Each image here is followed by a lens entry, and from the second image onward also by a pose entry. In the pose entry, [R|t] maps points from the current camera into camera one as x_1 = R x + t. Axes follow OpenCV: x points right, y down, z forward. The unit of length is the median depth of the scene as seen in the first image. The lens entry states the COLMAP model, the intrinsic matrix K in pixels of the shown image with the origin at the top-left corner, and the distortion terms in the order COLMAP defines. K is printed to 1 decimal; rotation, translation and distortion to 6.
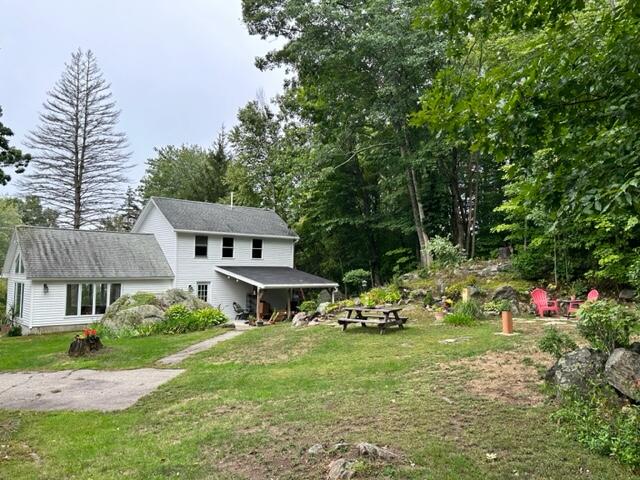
lens RADIAL K [[502.7, 0, 320.0], [0, 502.7, 239.3], [0, 0, 1]] dist [-0.010249, -0.003398]
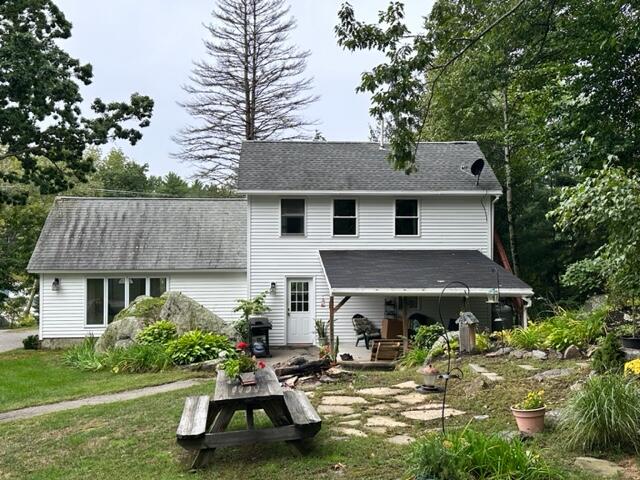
lens RADIAL K [[678.8, 0, 320.0], [0, 678.8, 239.3], [0, 0, 1]] dist [0.158368, 0.000000]
pose [[0.752359, -0.011872, -0.658646, 0.306076], [0.043370, 0.998561, 0.031542, 0.016415], [0.657324, -0.052296, 0.751791, 0.421297]]
